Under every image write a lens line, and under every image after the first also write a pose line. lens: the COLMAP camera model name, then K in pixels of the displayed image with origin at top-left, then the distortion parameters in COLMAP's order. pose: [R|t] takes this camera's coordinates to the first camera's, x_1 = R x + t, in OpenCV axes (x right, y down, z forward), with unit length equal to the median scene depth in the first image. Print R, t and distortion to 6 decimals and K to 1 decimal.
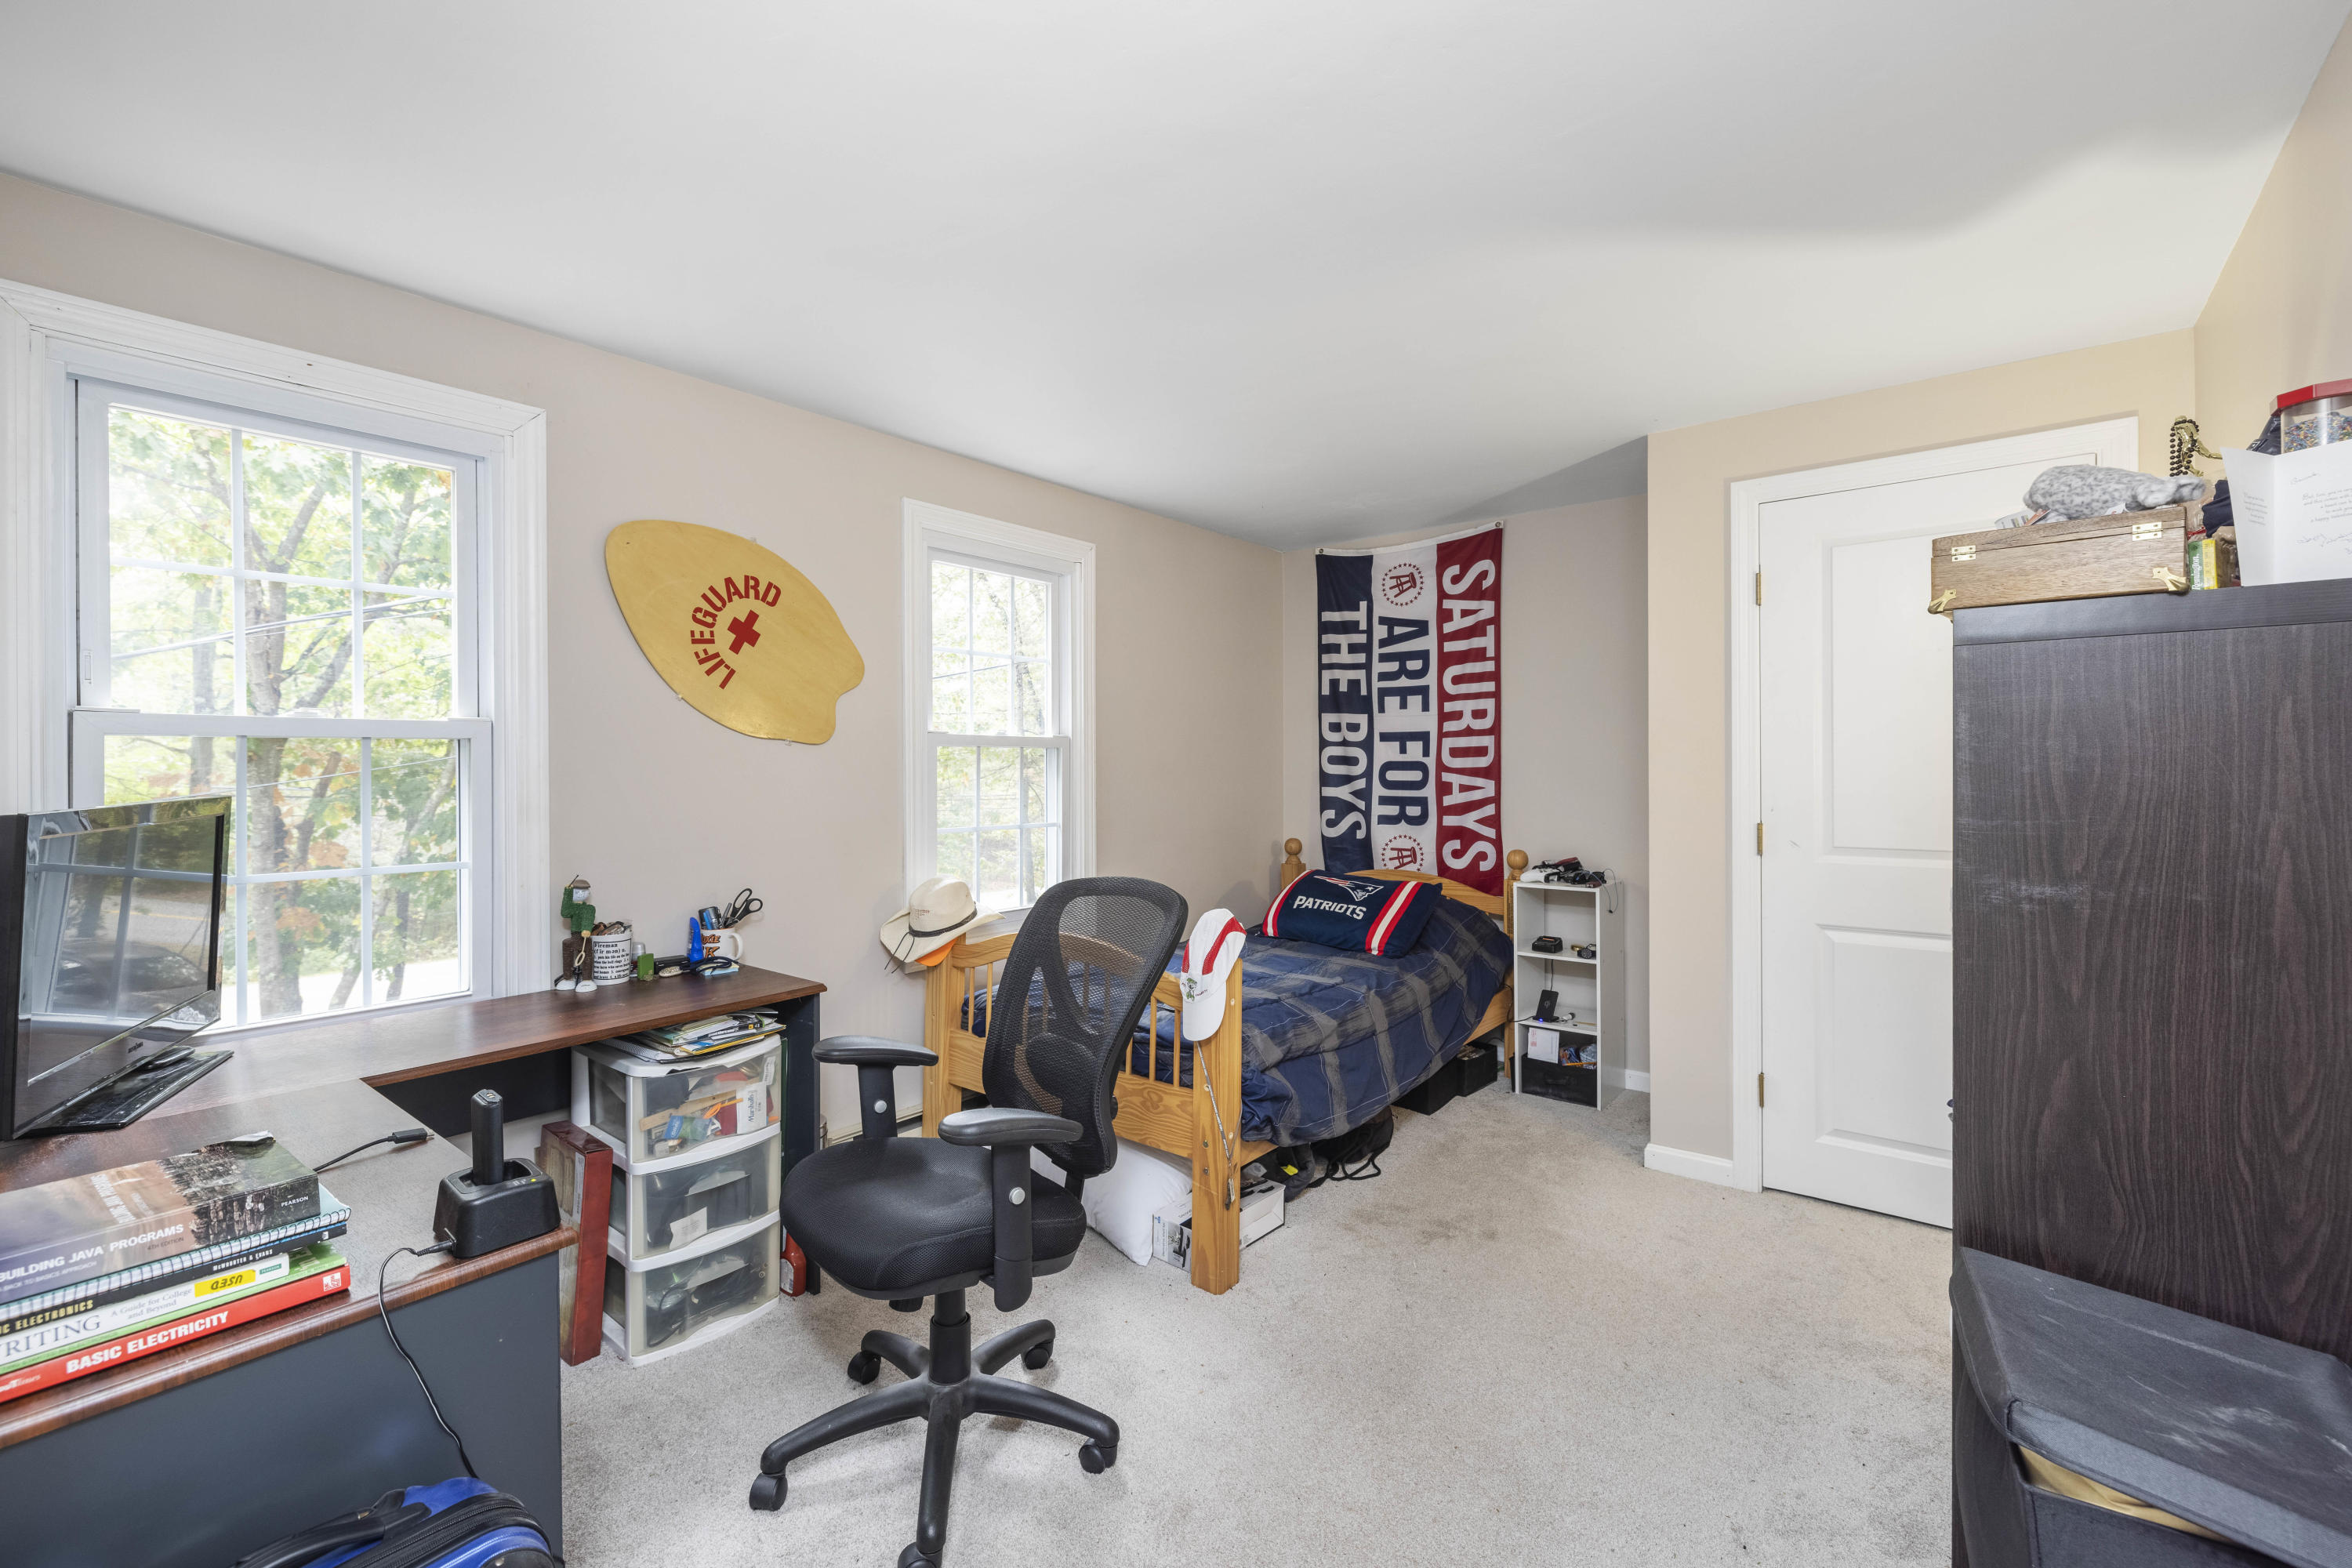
lens RADIAL K [[981.6, 0, 1164.2], [0, 981.6, 782.0], [0, 0, 1]] dist [-0.000582, -0.000279]
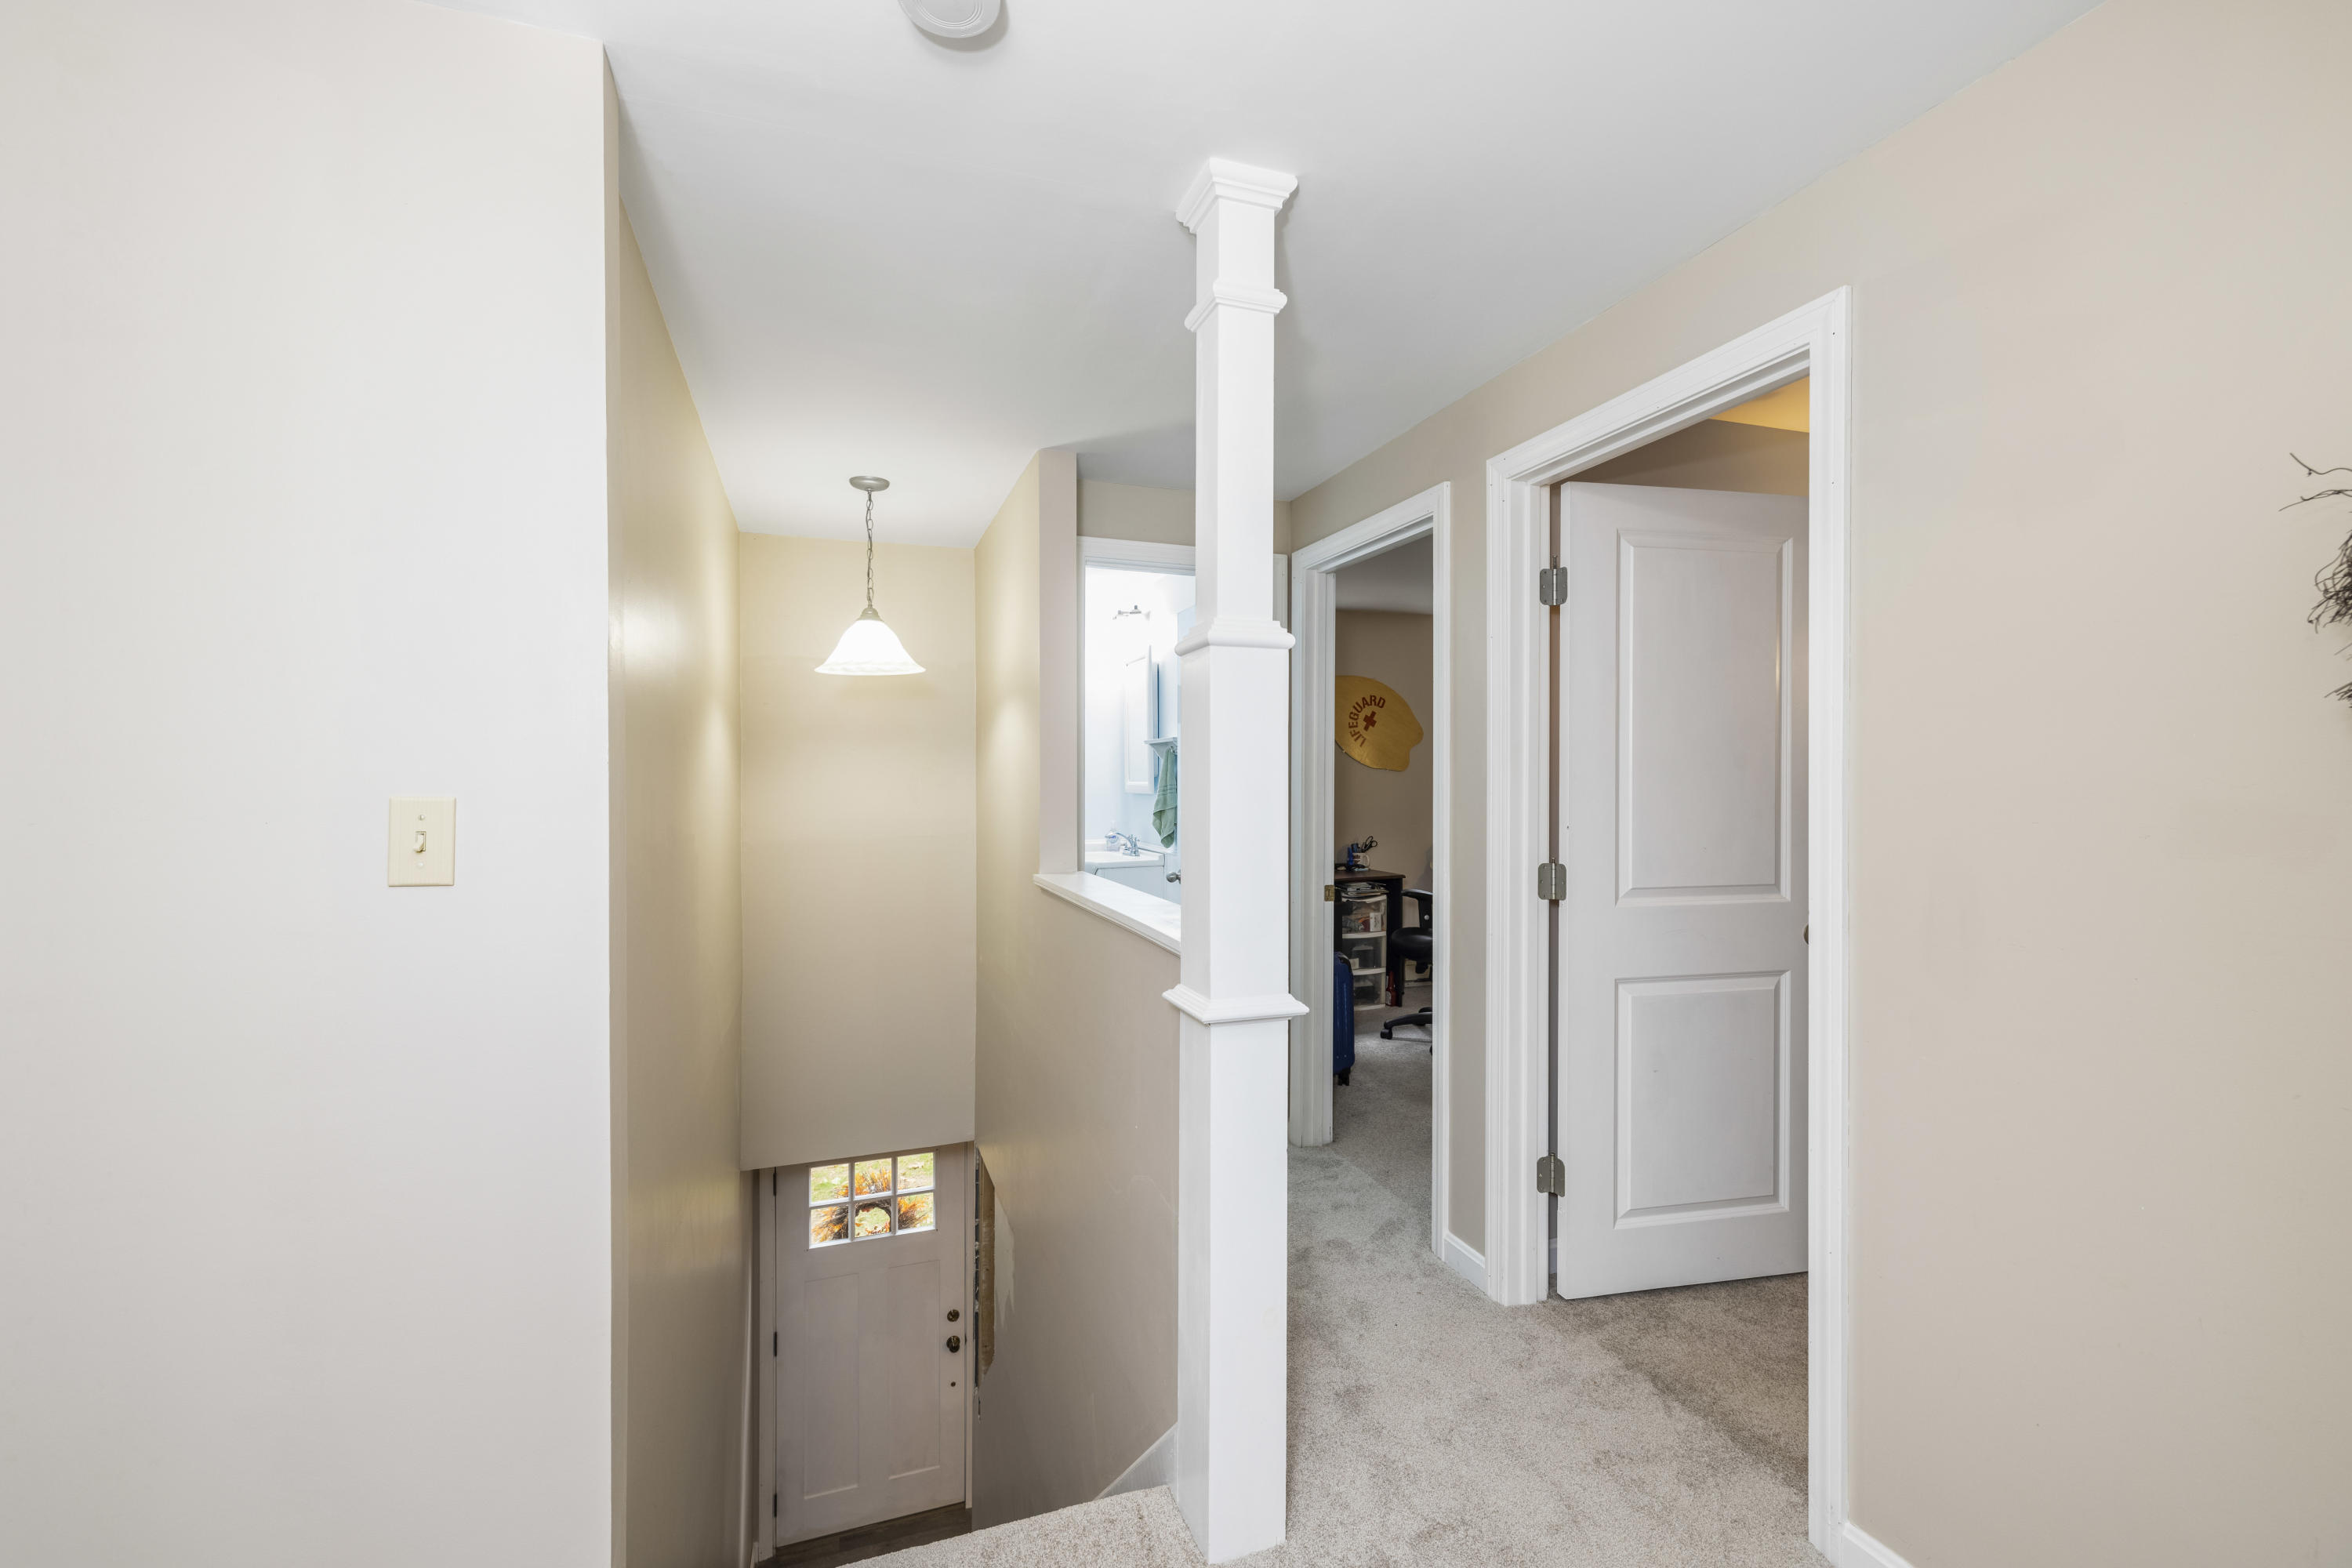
lens RADIAL K [[981.6, 0, 1164.2], [0, 981.6, 782.0], [0, 0, 1]] dist [-0.000582, -0.000279]
pose [[0.845380, 0.004956, -0.534143, 0.422102], [-0.004940, 0.999987, 0.001459, -0.017003], [0.534143, 0.001405, 0.845393, -1.297796]]
